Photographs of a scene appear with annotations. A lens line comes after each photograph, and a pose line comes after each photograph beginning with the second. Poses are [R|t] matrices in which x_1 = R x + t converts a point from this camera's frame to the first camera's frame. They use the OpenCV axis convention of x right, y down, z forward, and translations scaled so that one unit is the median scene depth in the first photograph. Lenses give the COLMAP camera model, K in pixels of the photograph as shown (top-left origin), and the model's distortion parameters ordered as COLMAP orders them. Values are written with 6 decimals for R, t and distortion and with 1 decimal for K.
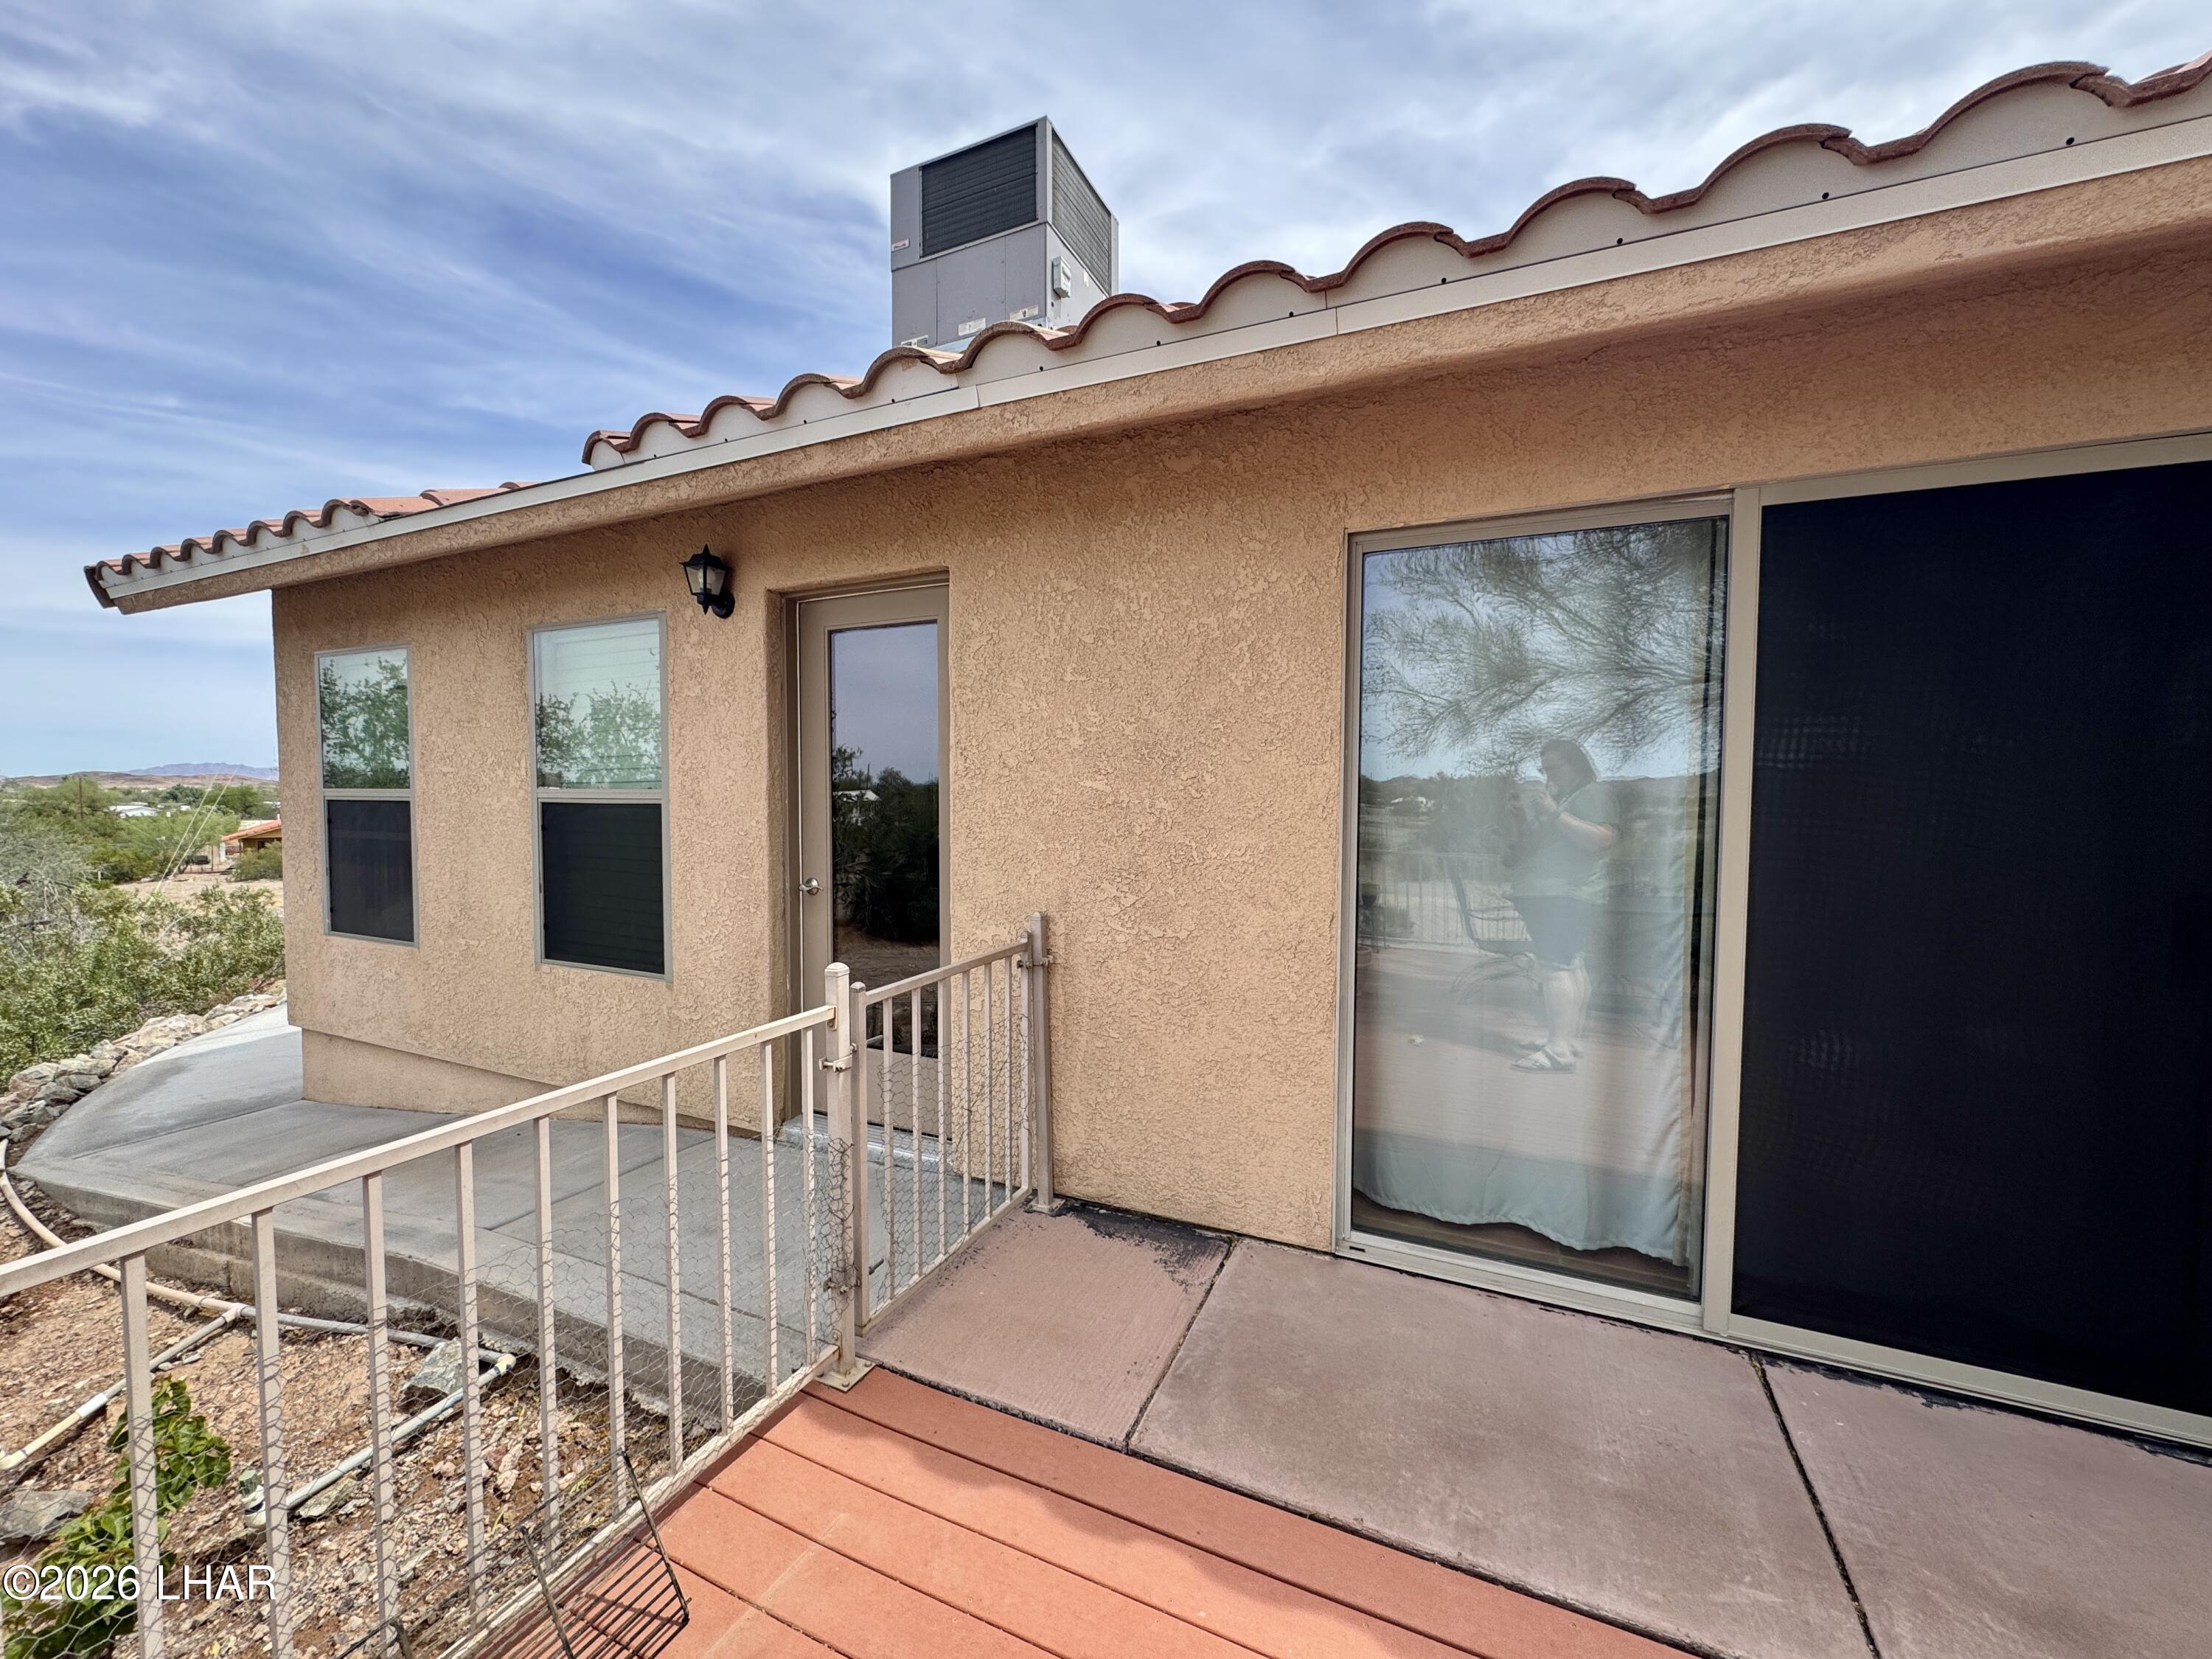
lens RADIAL K [[883.8, 0, 1099.5], [0, 883.8, 831.4], [0, 0, 1]] dist [-0.000286, -0.000349]
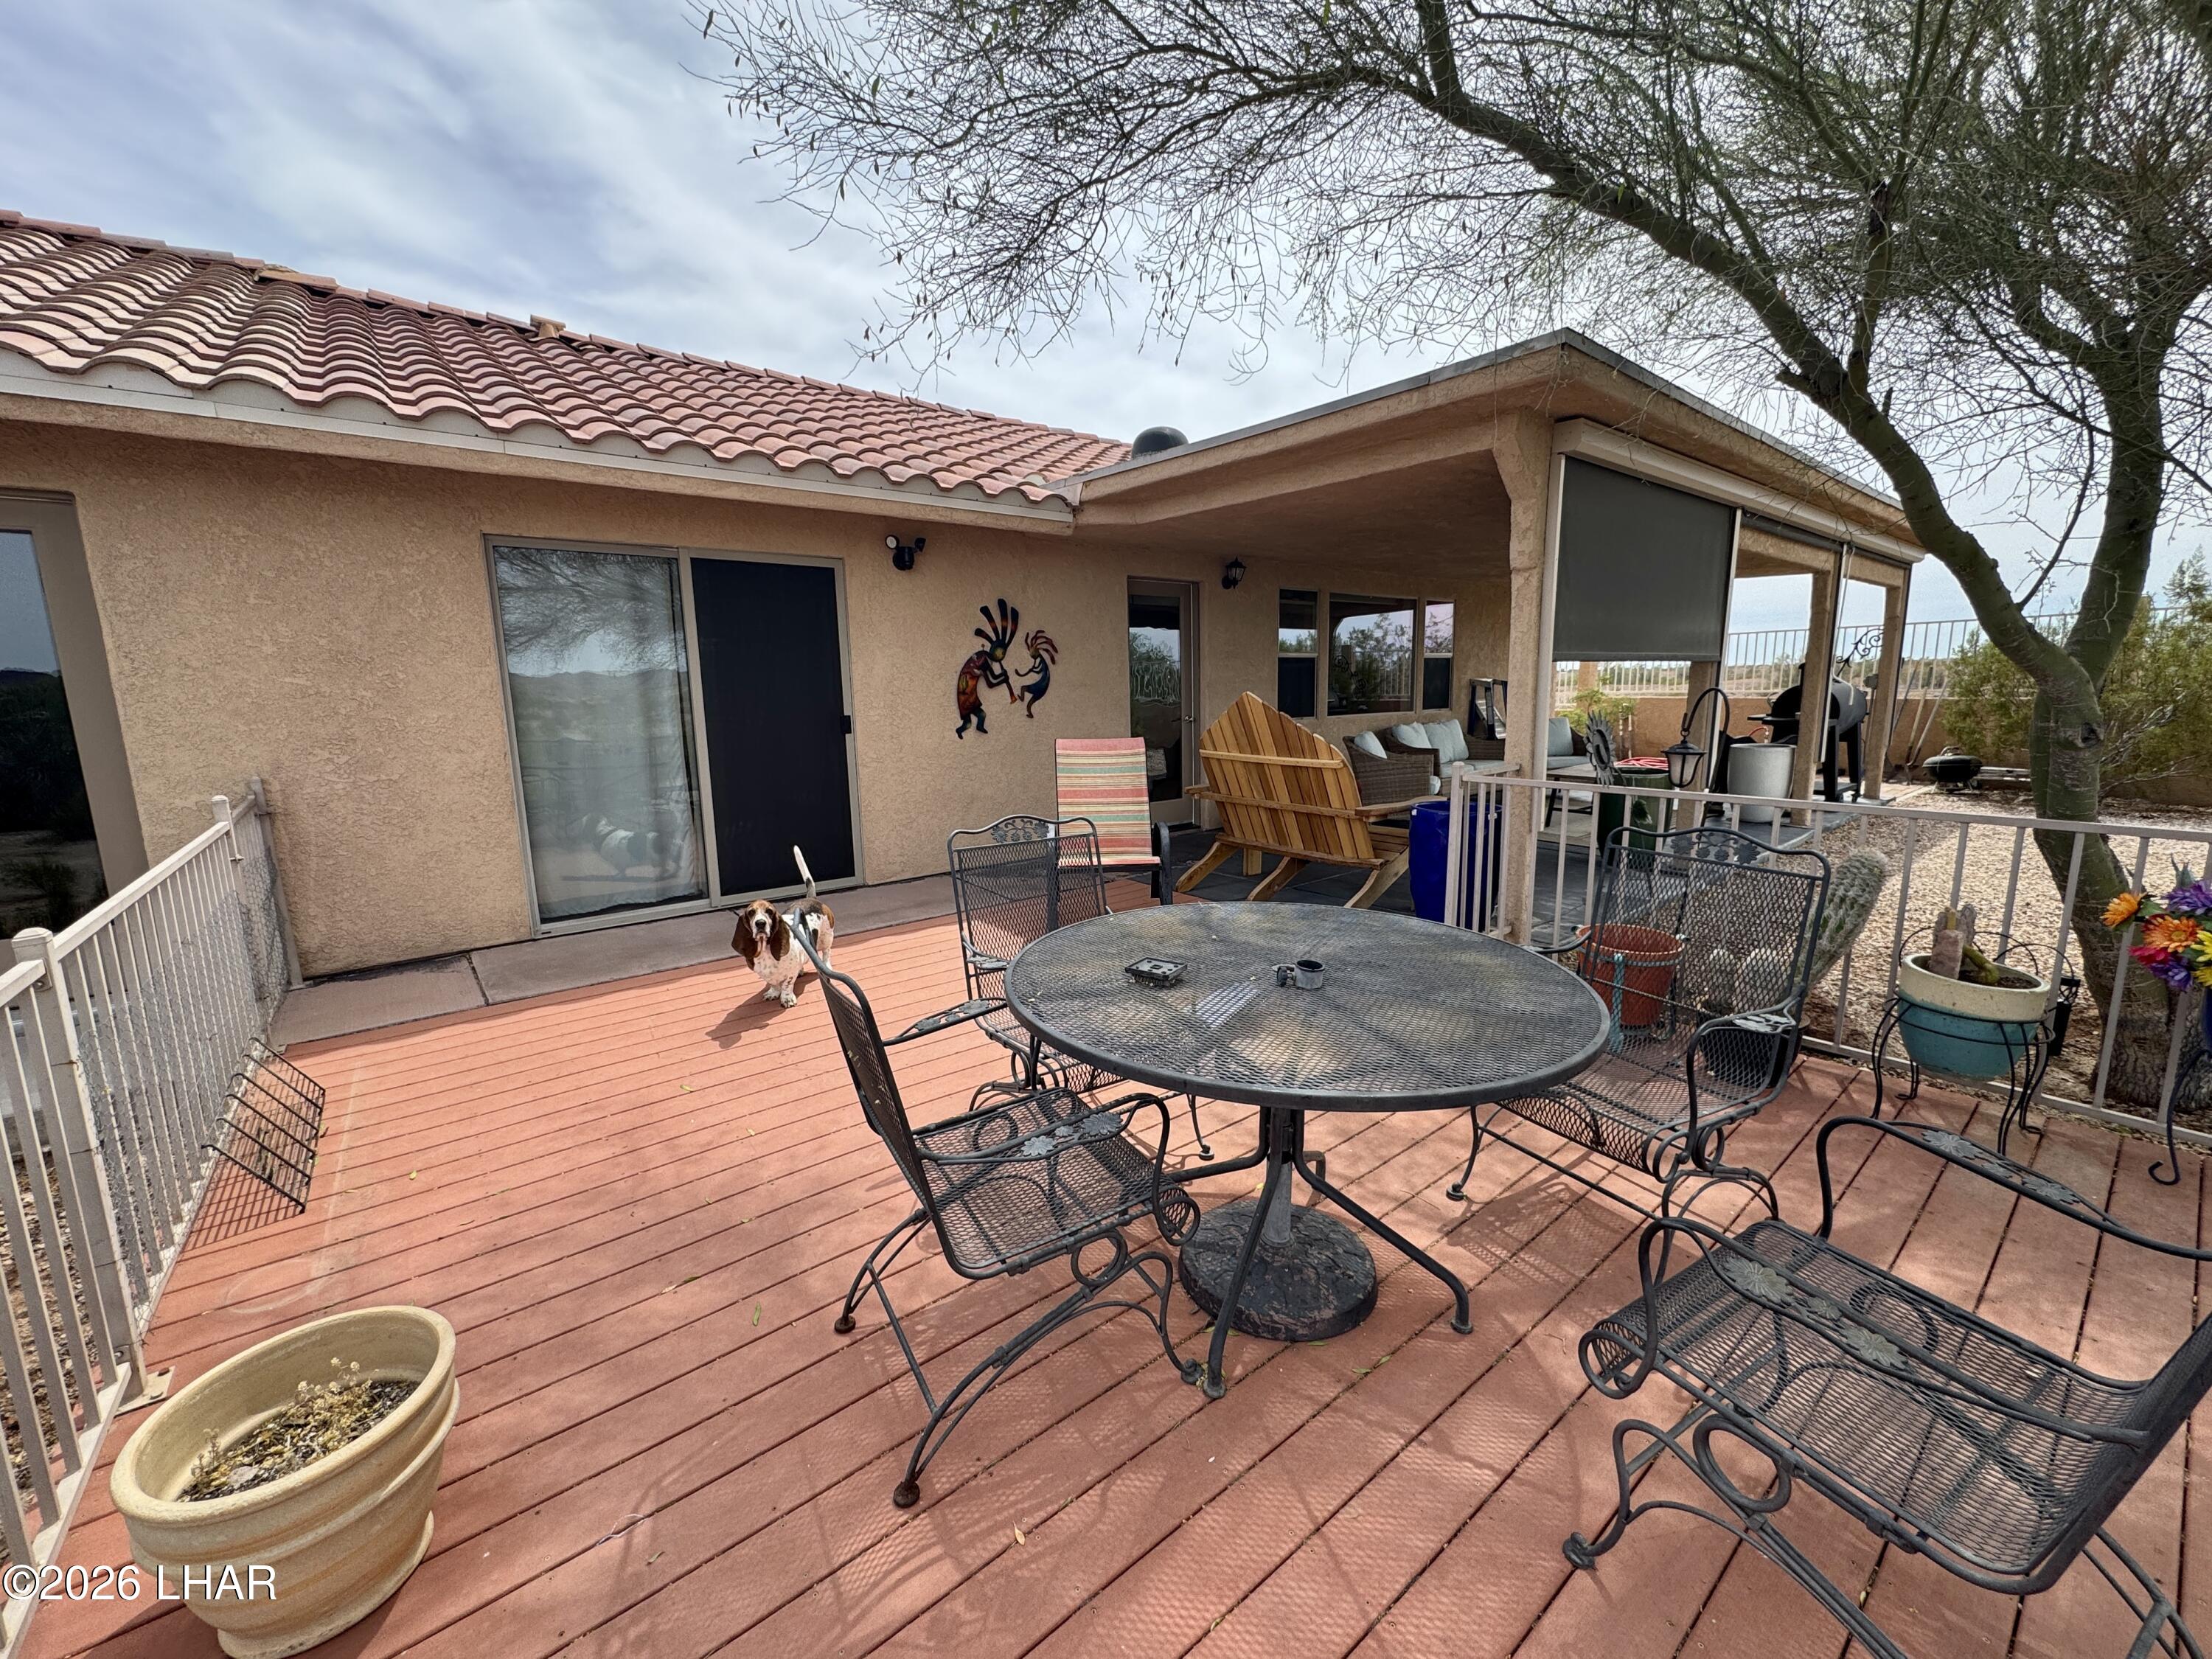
lens RADIAL K [[883.8, 0, 1105.5], [0, 883.8, 823.5], [0, 0, 1]] dist [-0.000286, -0.000349]
pose [[0.440987, -0.154038, 0.884196, -0.748581], [0.060426, 0.988022, 0.141989, 0.052728], [-0.895477, -0.009187, 0.445013, -0.820555]]
